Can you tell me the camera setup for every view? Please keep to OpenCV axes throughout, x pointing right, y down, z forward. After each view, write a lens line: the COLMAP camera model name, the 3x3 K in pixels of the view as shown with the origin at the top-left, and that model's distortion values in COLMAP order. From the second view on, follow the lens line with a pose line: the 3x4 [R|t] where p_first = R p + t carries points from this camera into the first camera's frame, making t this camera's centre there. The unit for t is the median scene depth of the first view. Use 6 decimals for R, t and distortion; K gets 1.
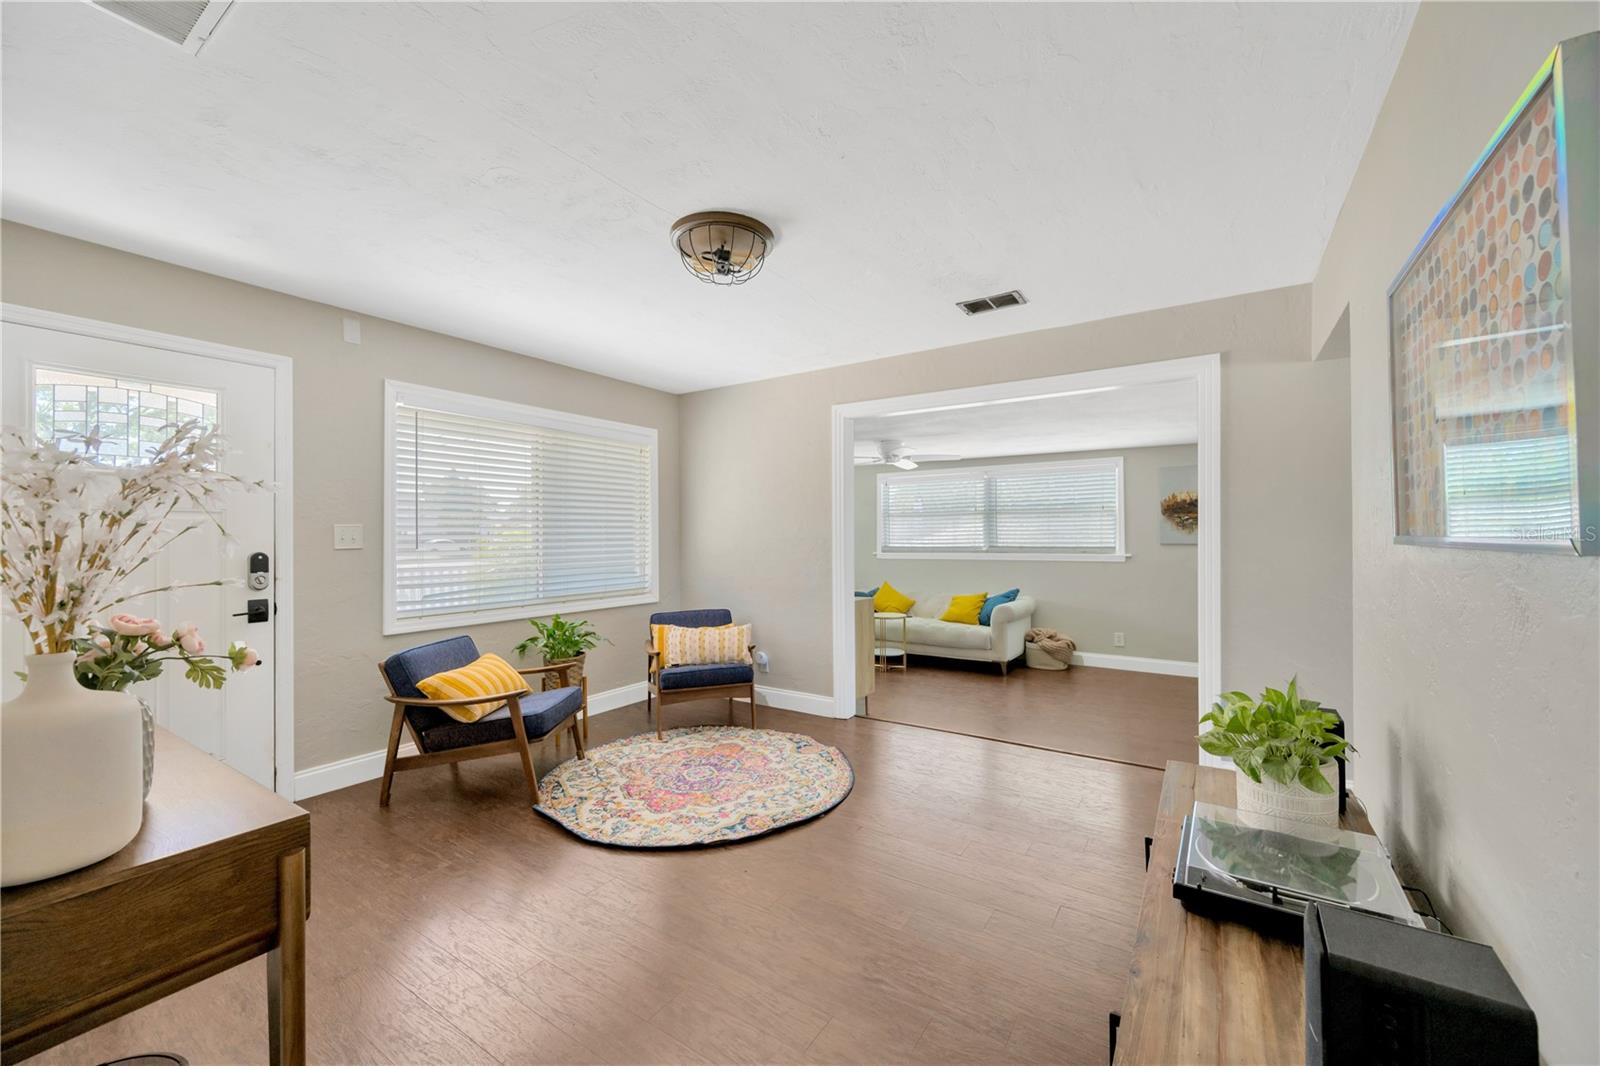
lens RADIAL K [[626.6, 0, 802.8], [0, 626.6, 533.3], [0, 0, 1]] dist [0.000496, -0.000012]
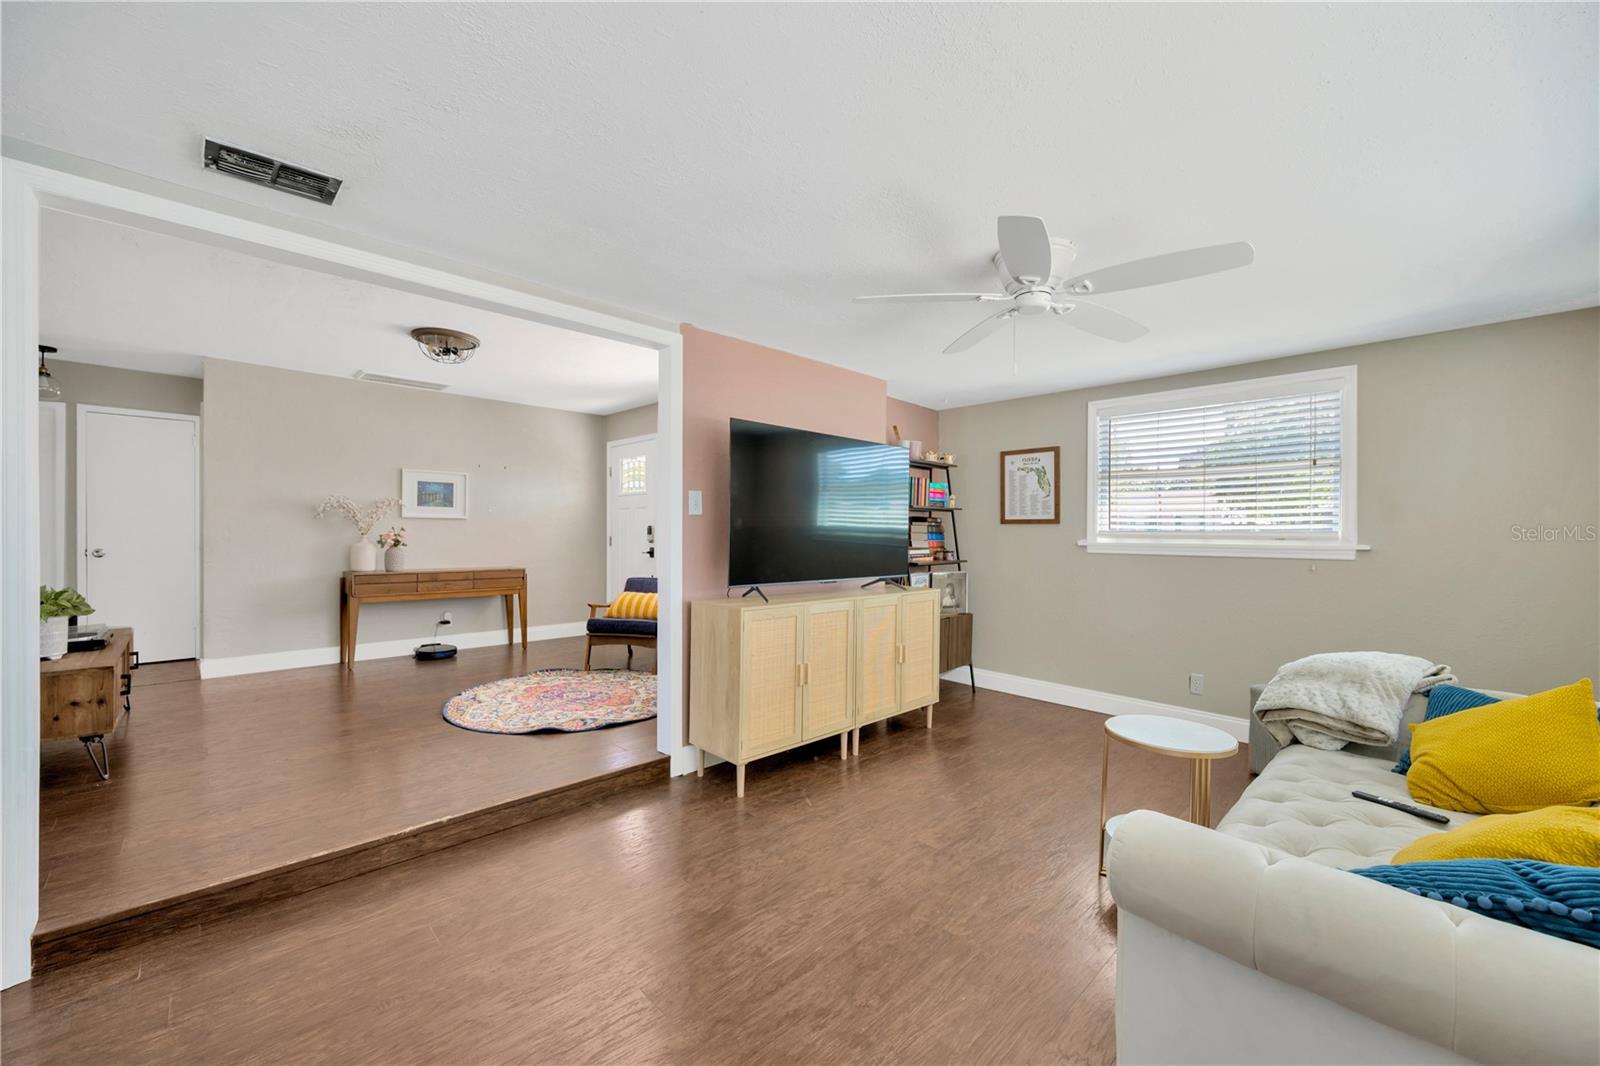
lens RADIAL K [[624.1, 0, 801.4], [0, 624.1, 533.4], [0, 0, 1]] dist [-0.002393, 0.000676]
pose [[-0.214007, 0.003903, -0.976824, 0.956936], [-0.000601, 0.999991, 0.004127, 0.041399], [0.976832, 0.001470, -0.214003, 1.664691]]
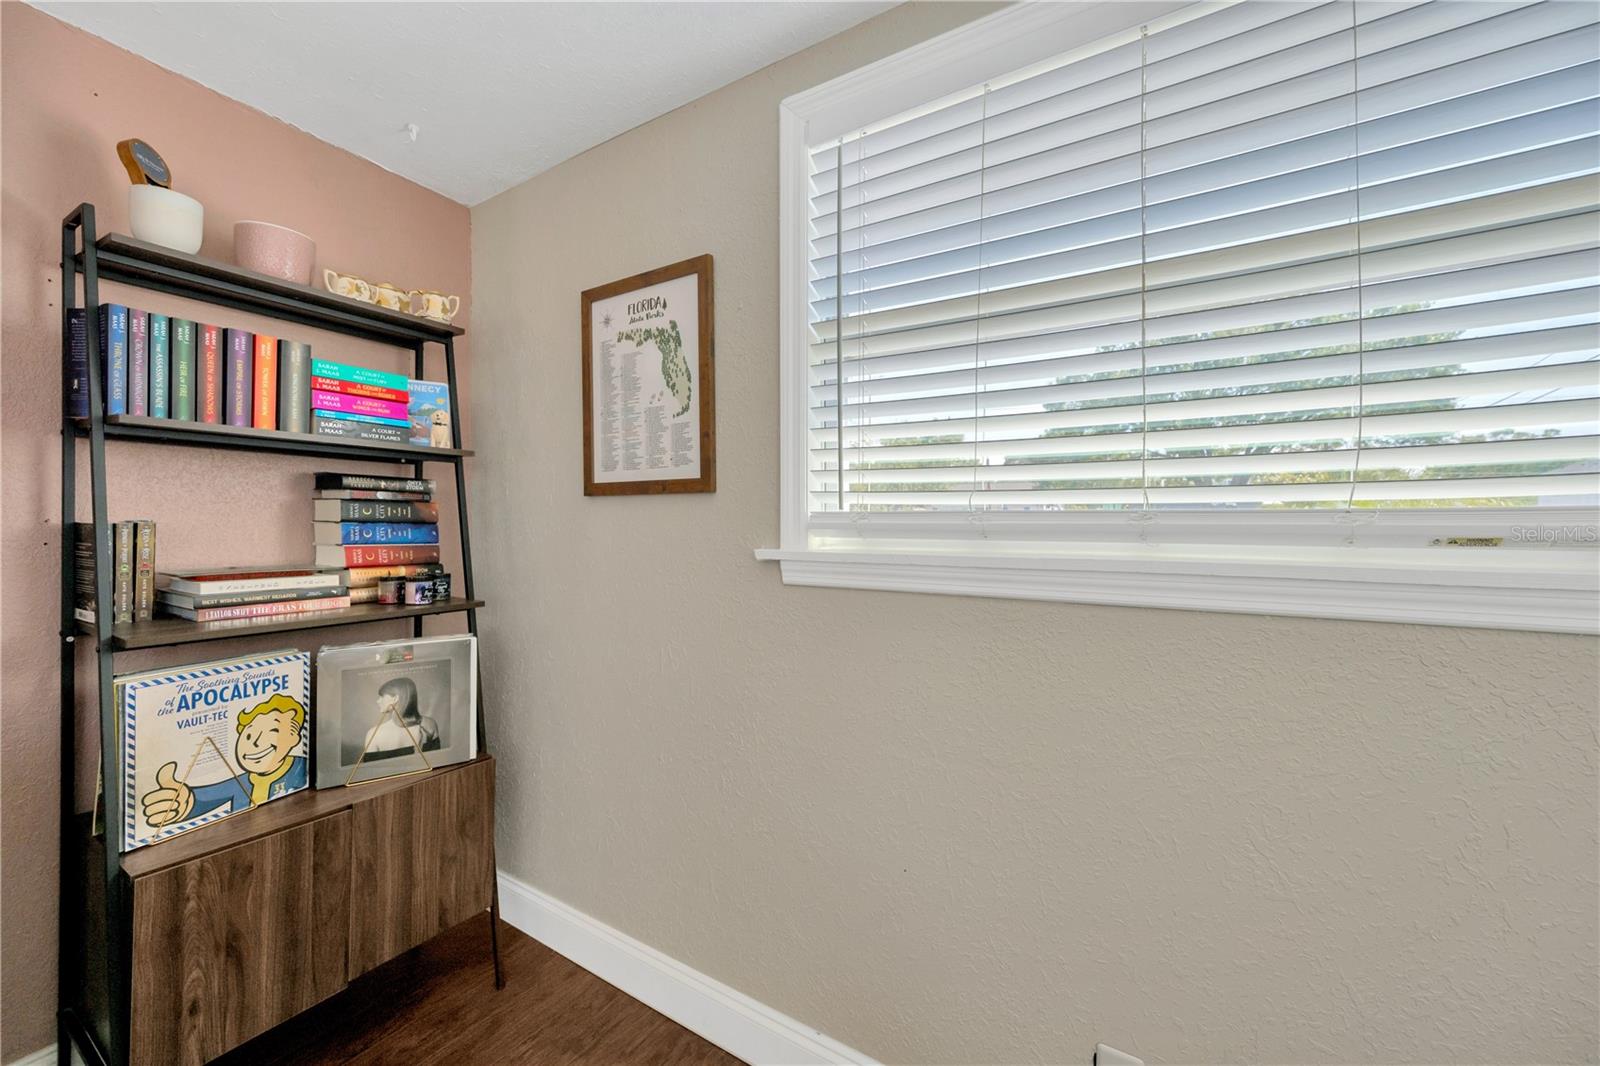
lens RADIAL K [[624.1, 0, 801.4], [0, 624.1, 533.4], [0, 0, 1]] dist [-0.002393, 0.000676]
pose [[0.024650, 0.022157, -0.999451, -0.019796], [0.003634, 0.999746, 0.022253, 0.044948], [0.999690, -0.004180, 0.024563, 1.968142]]
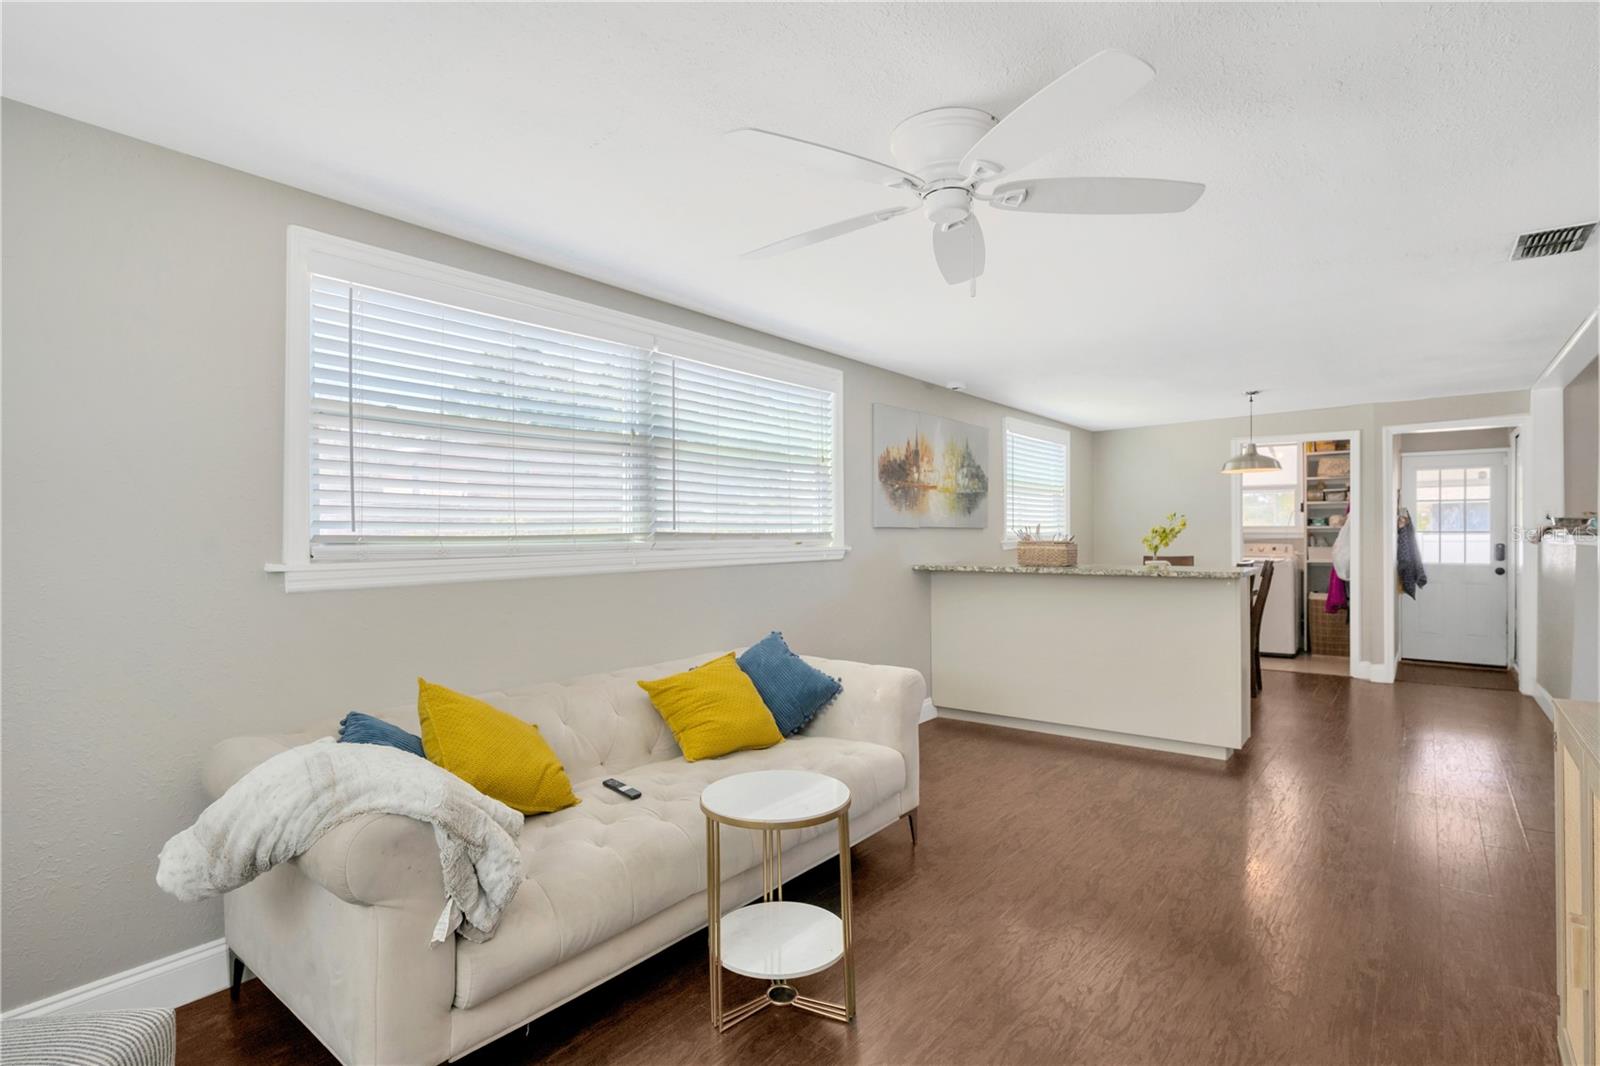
lens RADIAL K [[780.3, 0, 800.0], [0, 780.3, 533.0], [0, 0, 1]] dist [-0.001860, -0.000053]
pose [[0.097945, 0.003176, 0.995187, -0.357887], [-0.000767, 0.999995, -0.003116, 0.045612], [-0.995192, -0.000458, 0.097947, 1.814243]]
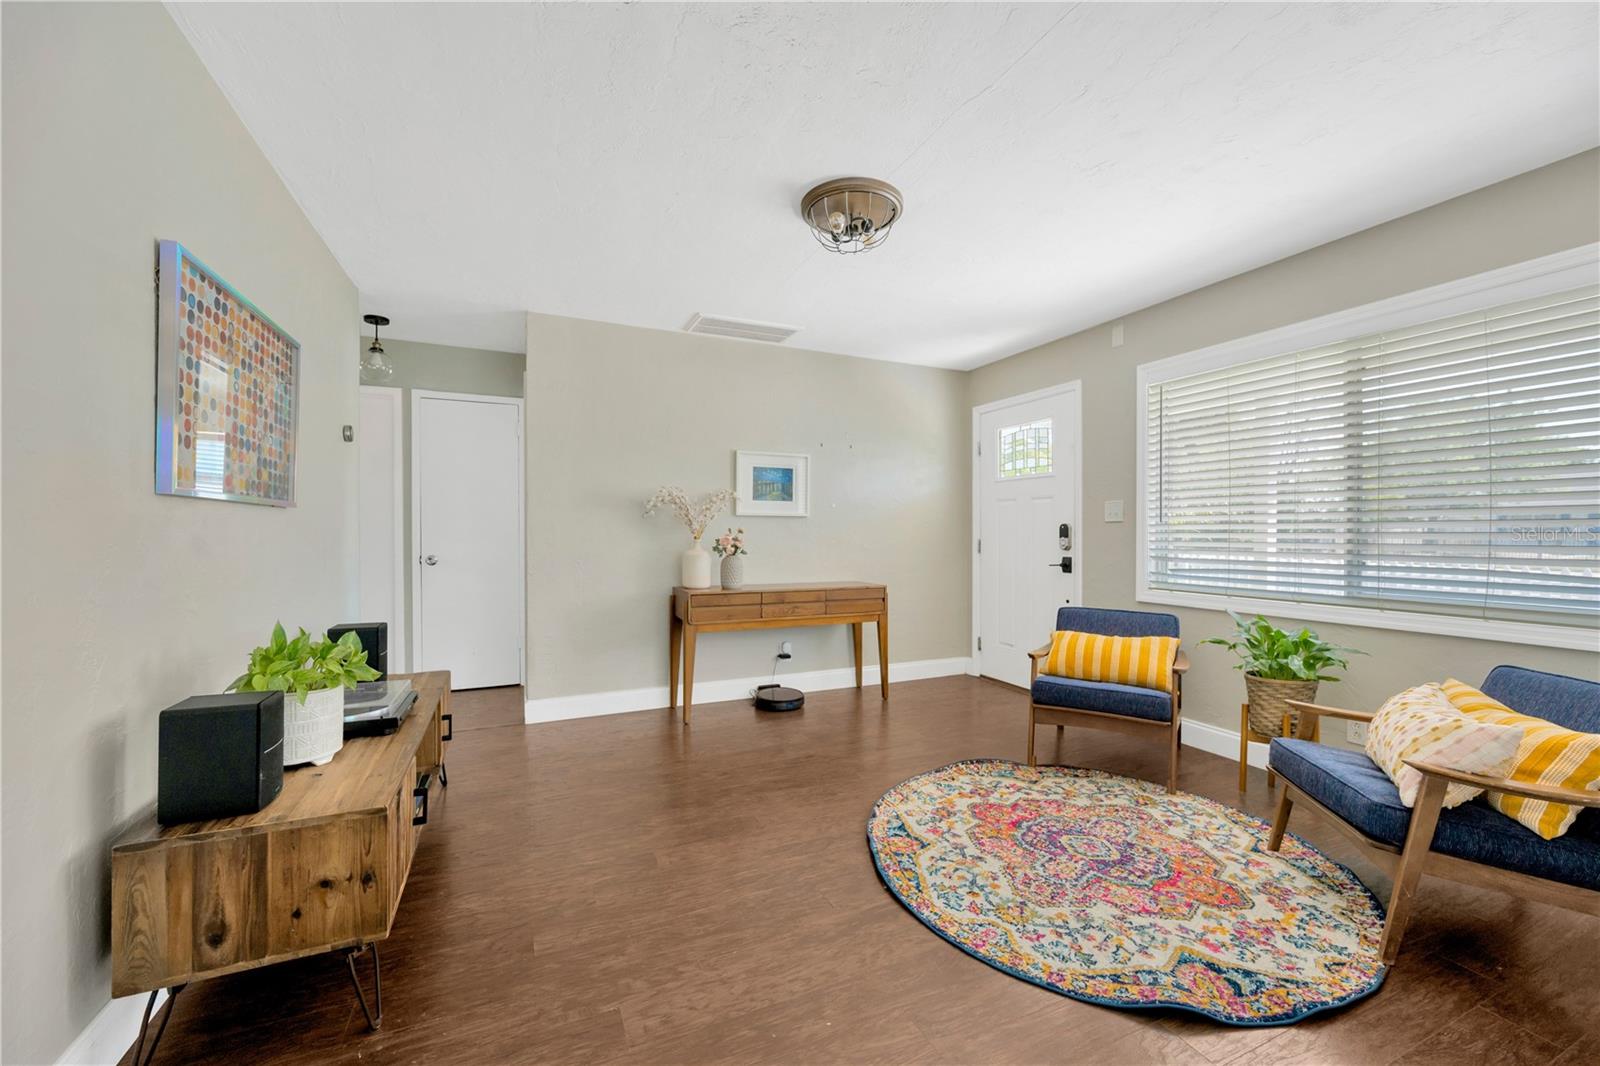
lens RADIAL K [[626.6, 0, 802.8], [0, 626.6, 533.3], [0, 0, 1]] dist [0.000496, -0.000012]
pose [[-0.536119, 0.006000, -0.844121, 0.552910], [0.003809, 0.999982, 0.004688, 0.036824], [0.844134, -0.000702, -0.536132, 1.062065]]
